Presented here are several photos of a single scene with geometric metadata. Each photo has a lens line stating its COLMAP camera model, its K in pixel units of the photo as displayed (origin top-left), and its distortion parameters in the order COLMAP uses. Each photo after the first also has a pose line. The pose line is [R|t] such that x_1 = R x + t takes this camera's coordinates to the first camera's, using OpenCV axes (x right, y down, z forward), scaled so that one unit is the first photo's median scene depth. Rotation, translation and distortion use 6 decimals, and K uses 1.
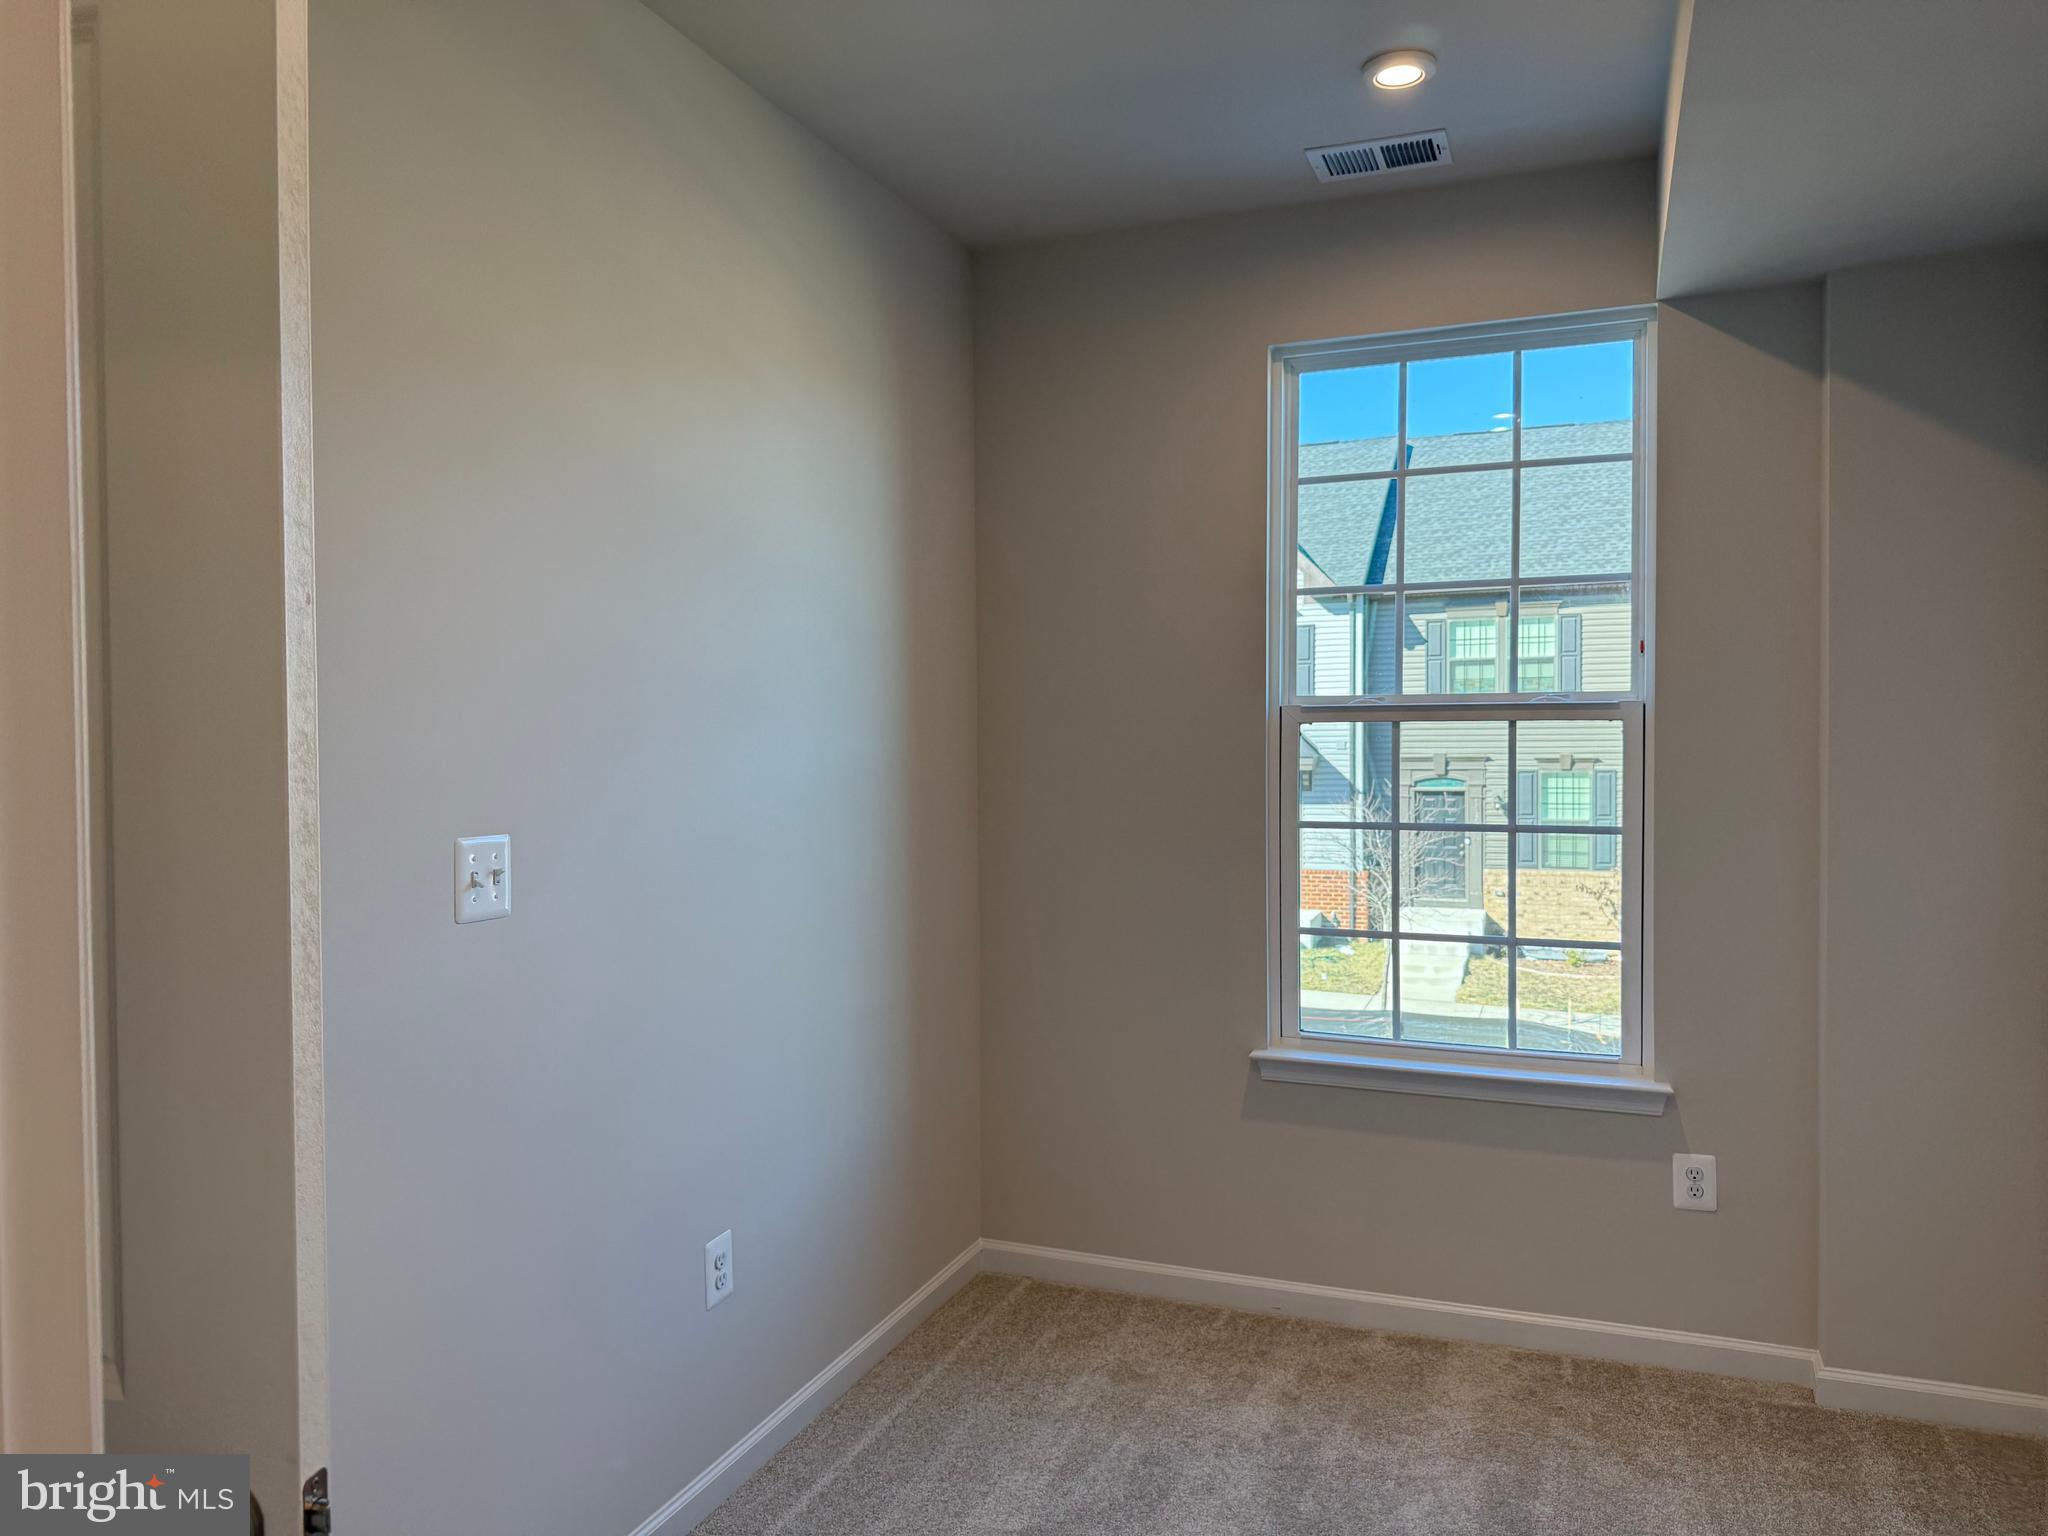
lens RADIAL K [[1463.6, 0, 1073.6], [0, 1463.6, 765.9], [0, 0, 1]] dist [0.054996, -0.002633]
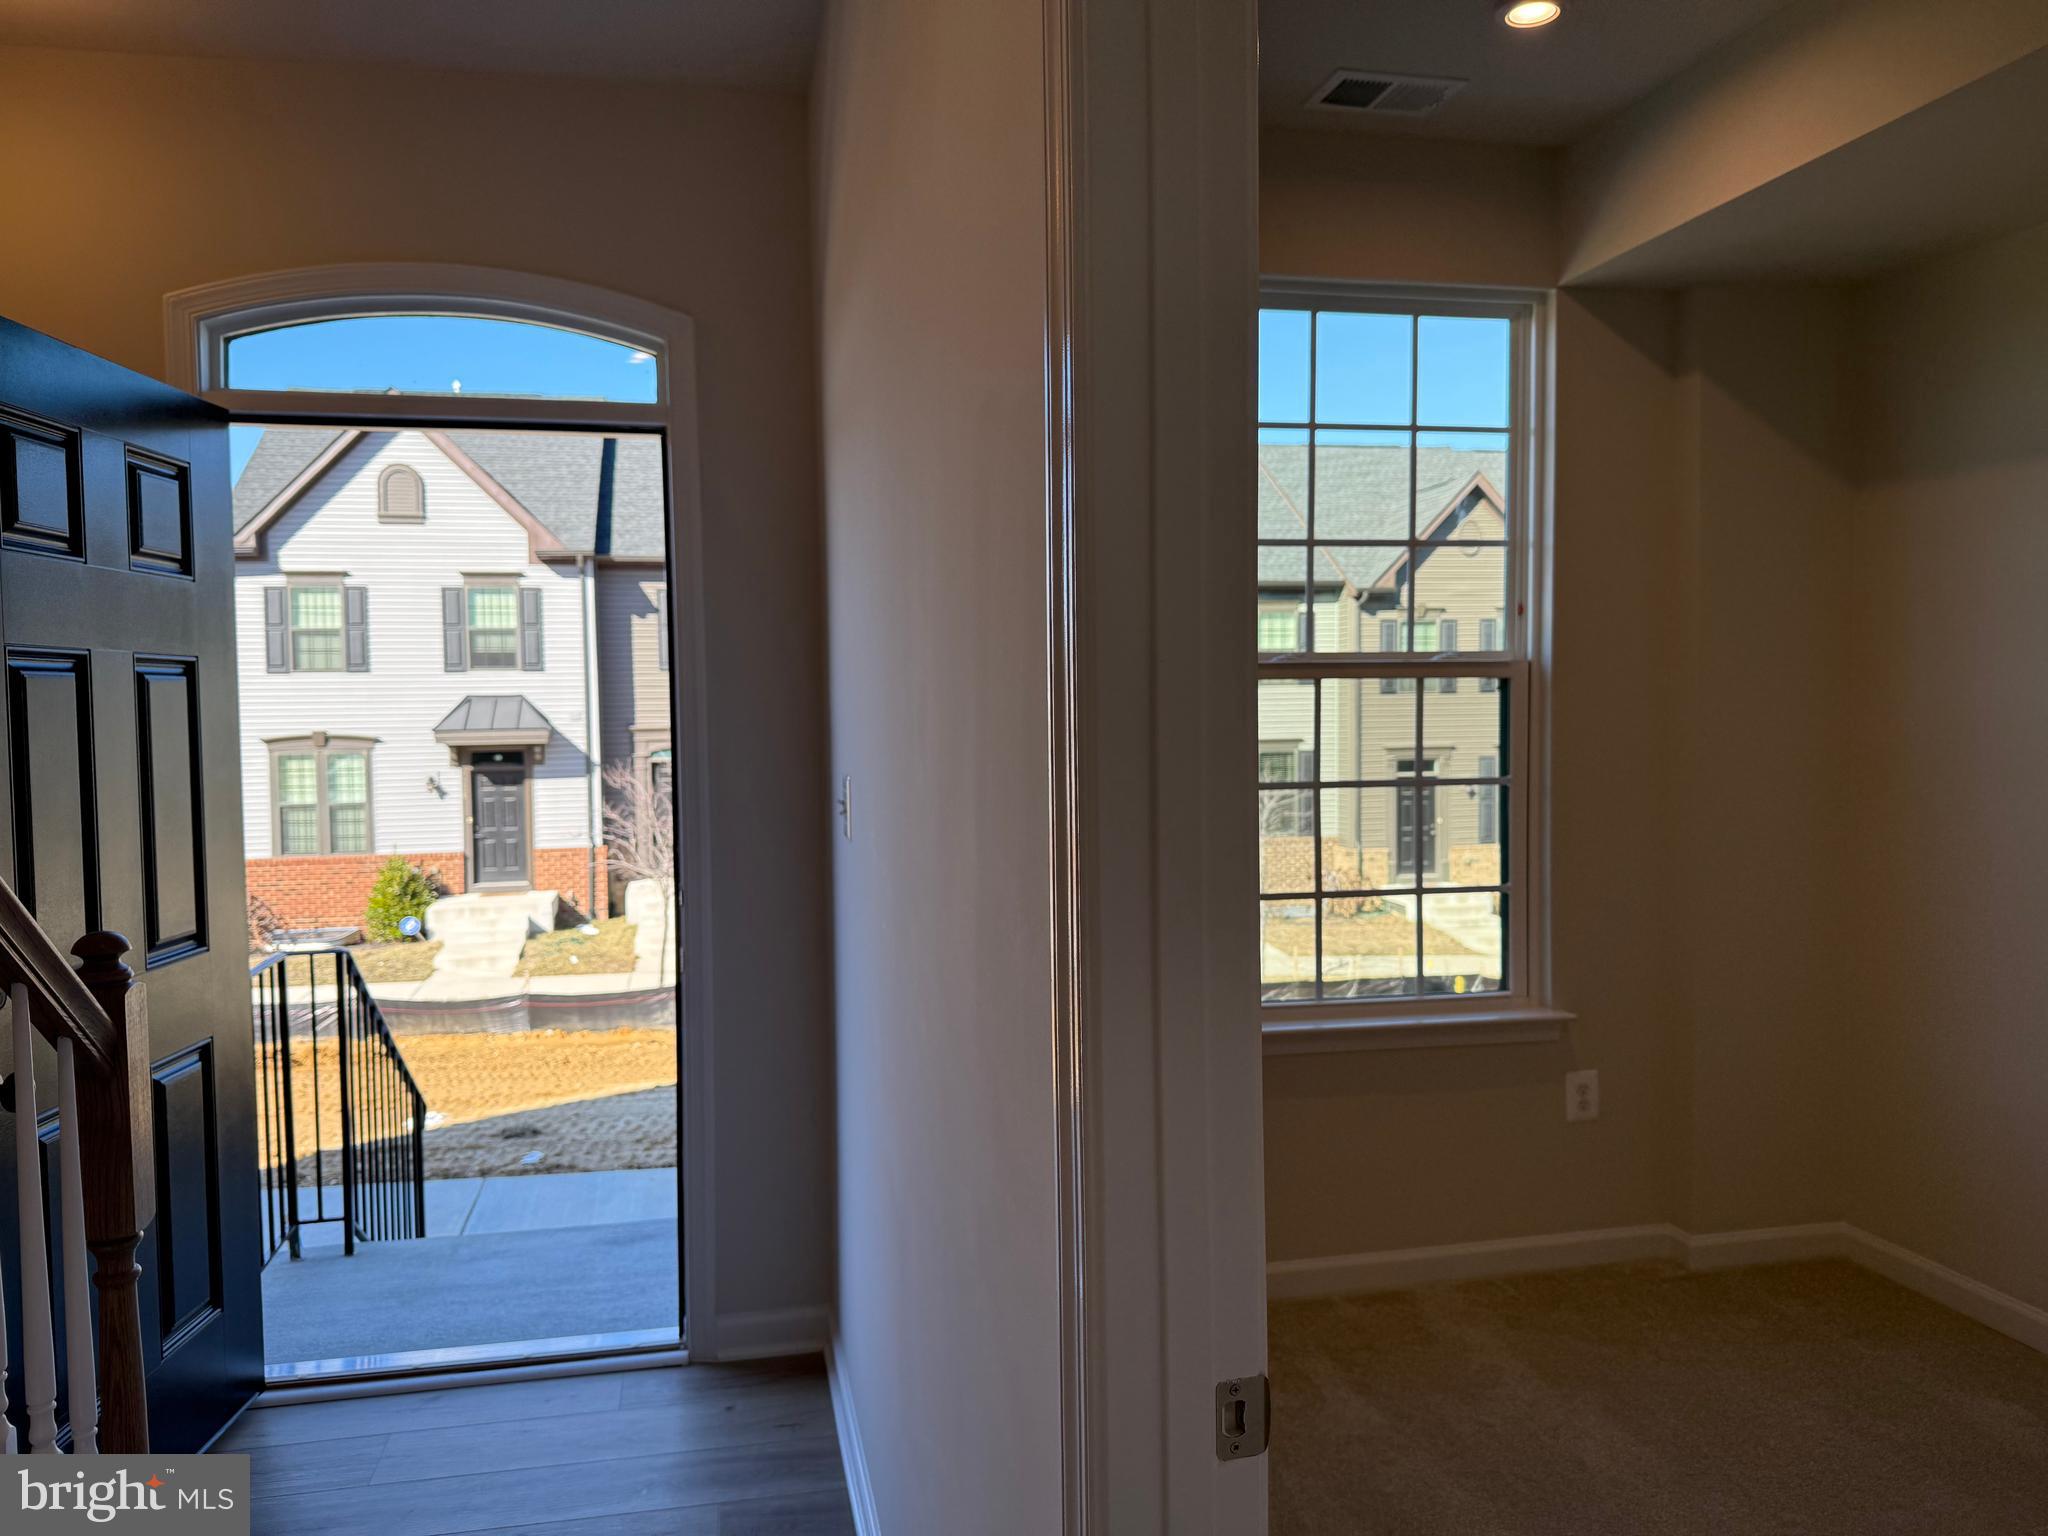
lens RADIAL K [[1444.1, 0, 975.9], [0, 1444.1, 763.6], [0, 0, 1]] dist [0.100781, -0.116083]
pose [[0.844023, -0.027218, 0.535616, -0.526208], [0.017903, 0.999585, 0.022584, 0.000481], [-0.536008, -0.009473, 0.844160, 0.313427]]
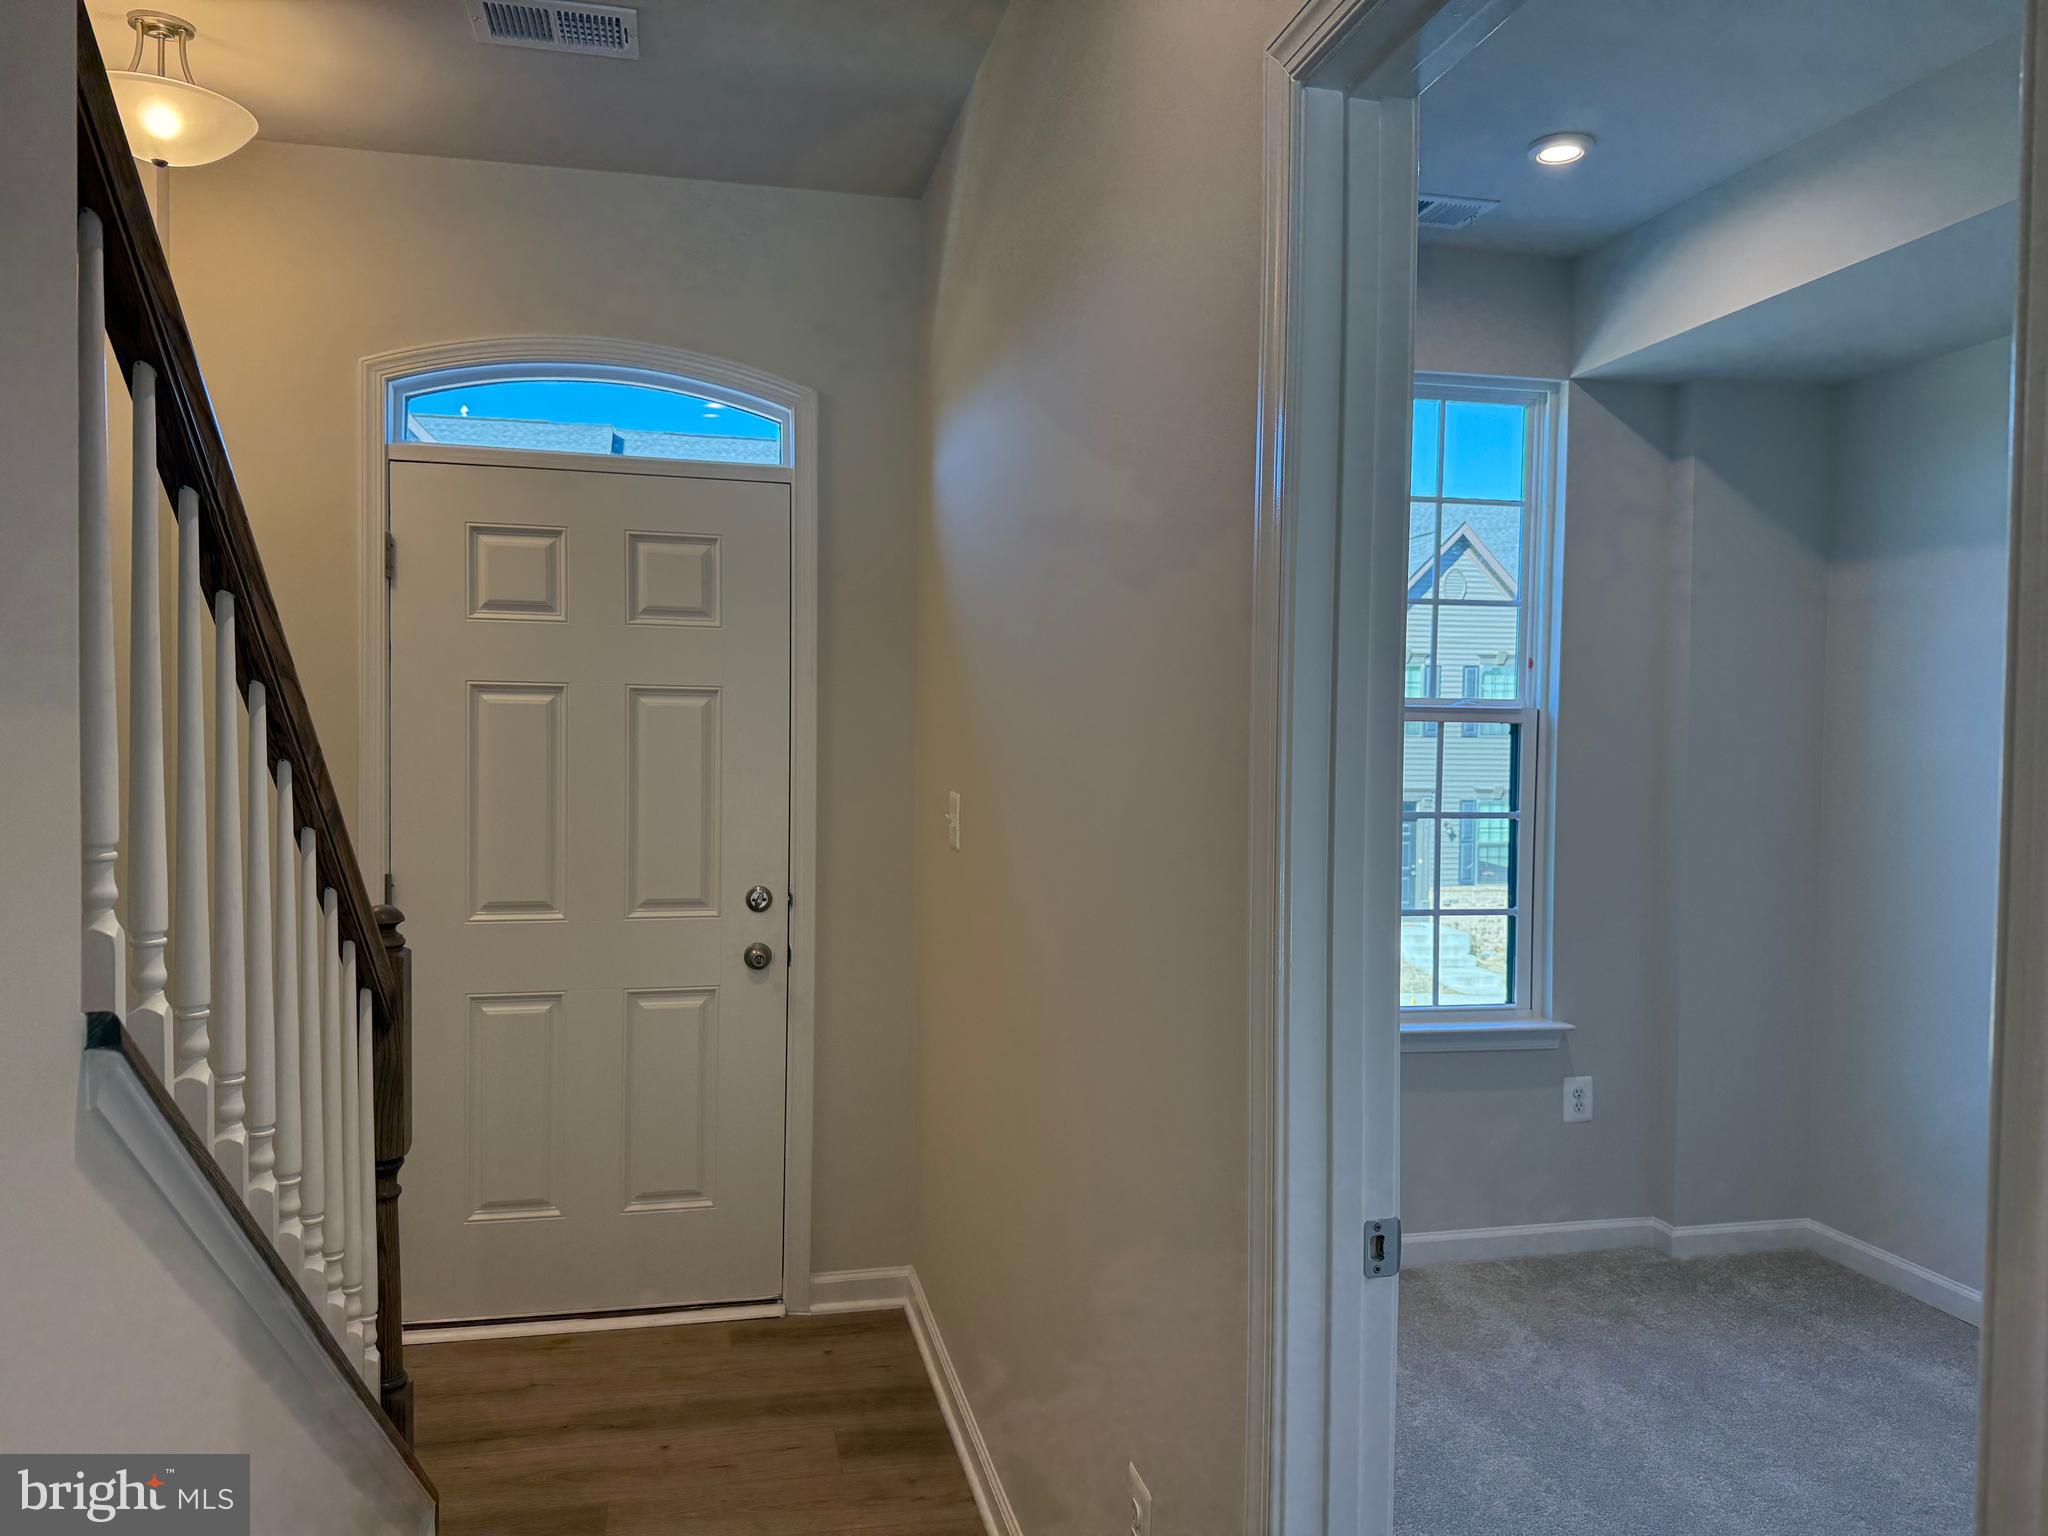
lens RADIAL K [[1436.4, 0, 978.1], [0, 1436.4, 775.1], [0, 0, 1]] dist [0.134811, -0.167545]
pose [[0.835811, 0.001172, 0.549016, -0.650944], [-0.007222, 0.999935, 0.008859, 0.003275], [-0.548970, -0.011370, 0.835765, 0.250467]]
